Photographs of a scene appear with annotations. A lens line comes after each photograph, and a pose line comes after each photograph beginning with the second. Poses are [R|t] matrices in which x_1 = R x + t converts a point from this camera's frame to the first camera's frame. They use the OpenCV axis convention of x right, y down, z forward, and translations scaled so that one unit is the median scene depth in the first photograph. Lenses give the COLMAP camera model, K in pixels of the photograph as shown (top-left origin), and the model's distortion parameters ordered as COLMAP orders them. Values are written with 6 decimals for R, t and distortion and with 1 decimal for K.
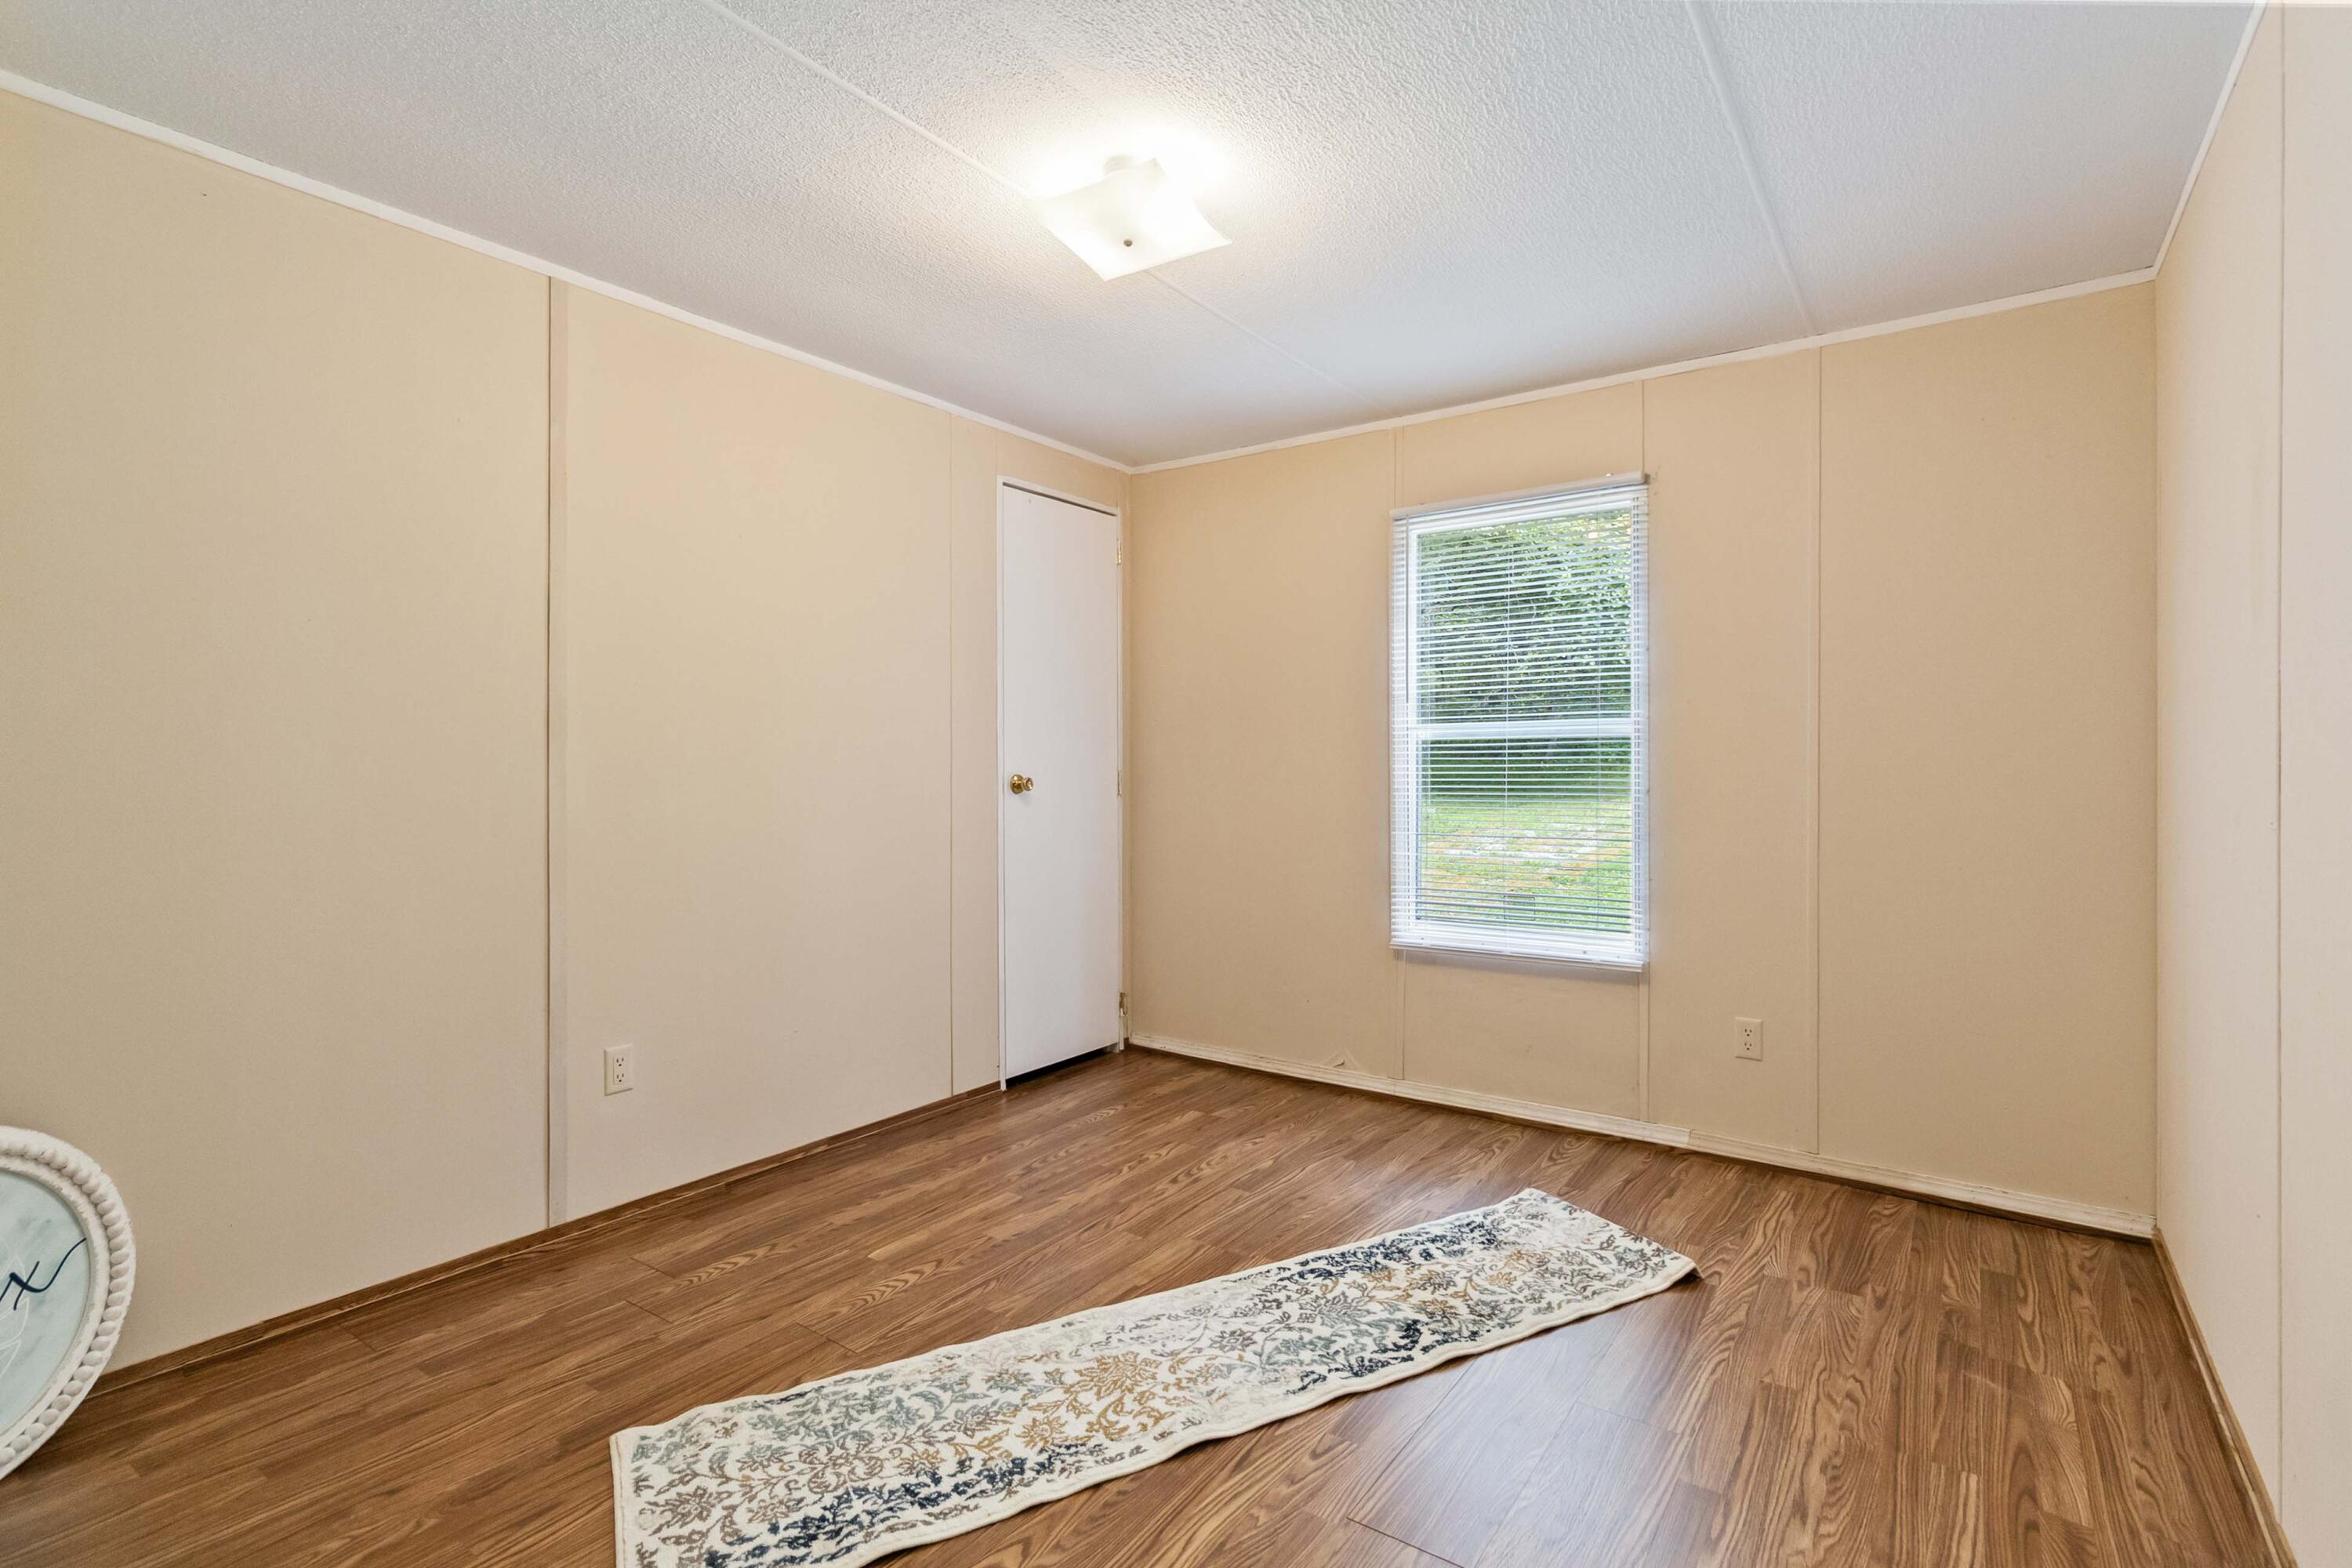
lens RADIAL K [[1091.9, 0, 1191.8], [0, 1091.9, 753.6], [0, 0, 1]] dist [0.001696, 0.000030]
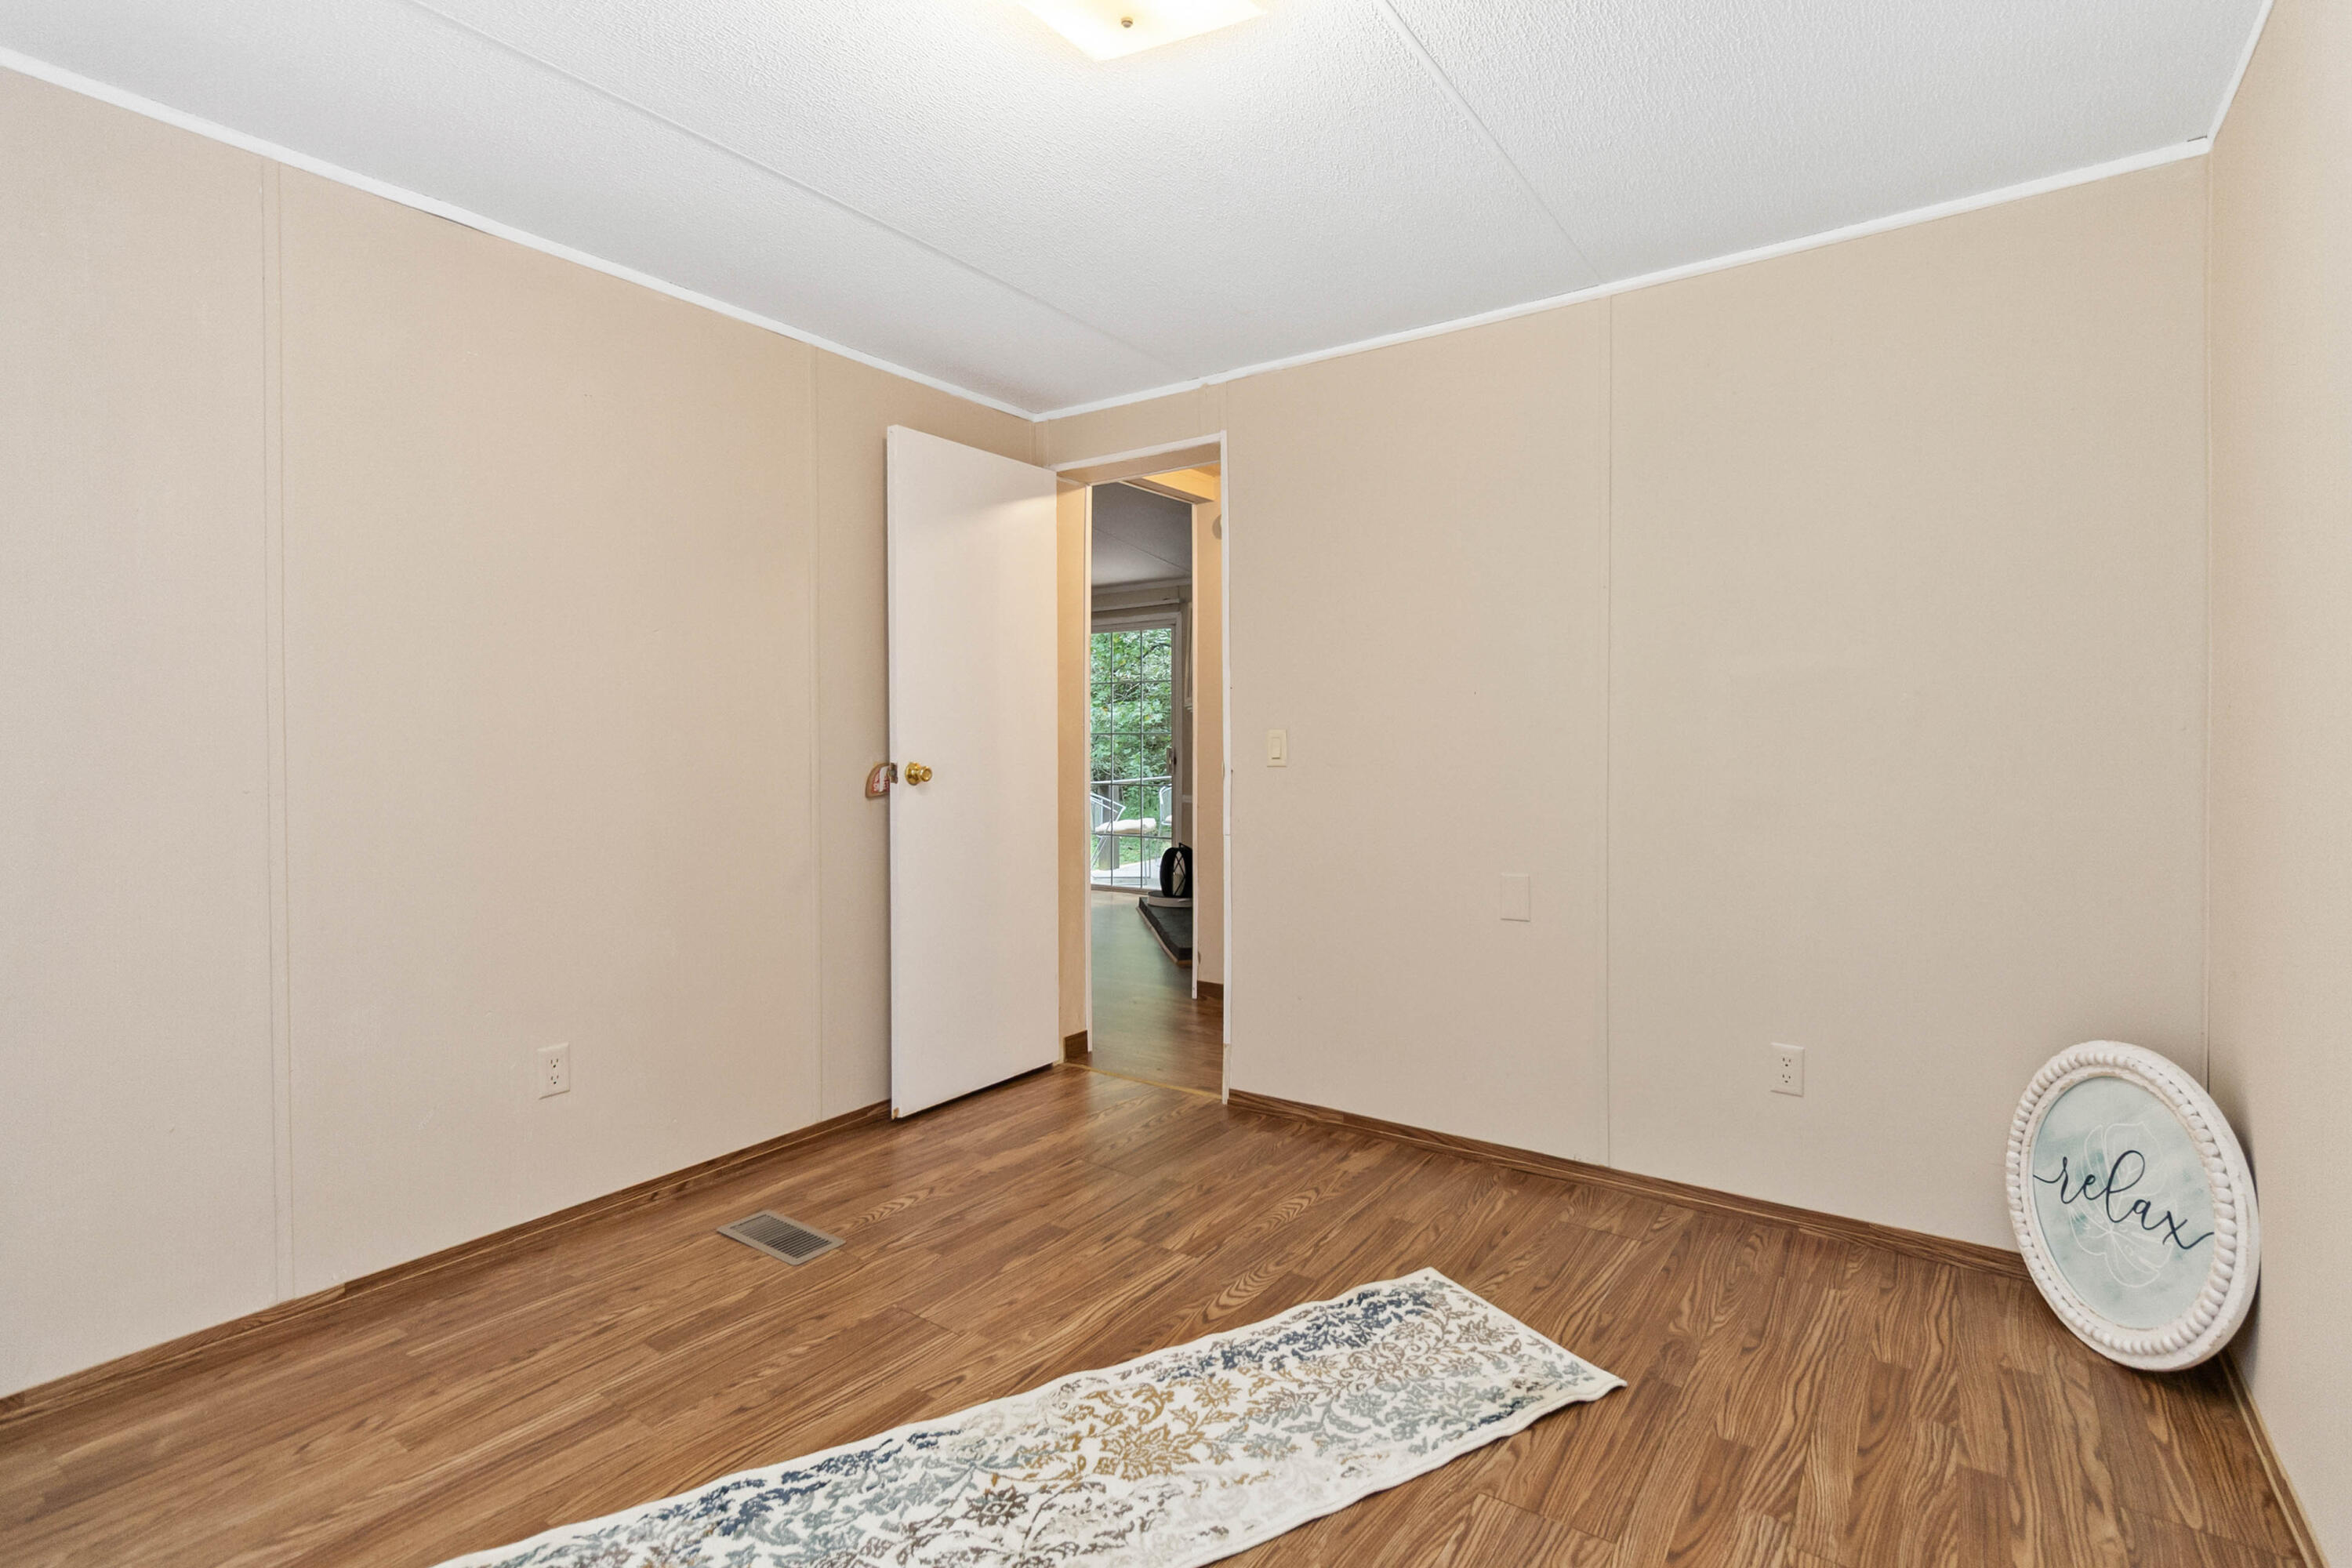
lens RADIAL K [[1091.9, 0, 1191.8], [0, 1091.9, 753.6], [0, 0, 1]] dist [0.001696, 0.000030]
pose [[-0.999965, 0.003461, -0.007657, -0.105350], [0.003417, 0.999977, 0.005810, 0.013449], [0.007677, 0.005784, -0.999954, 1.975529]]
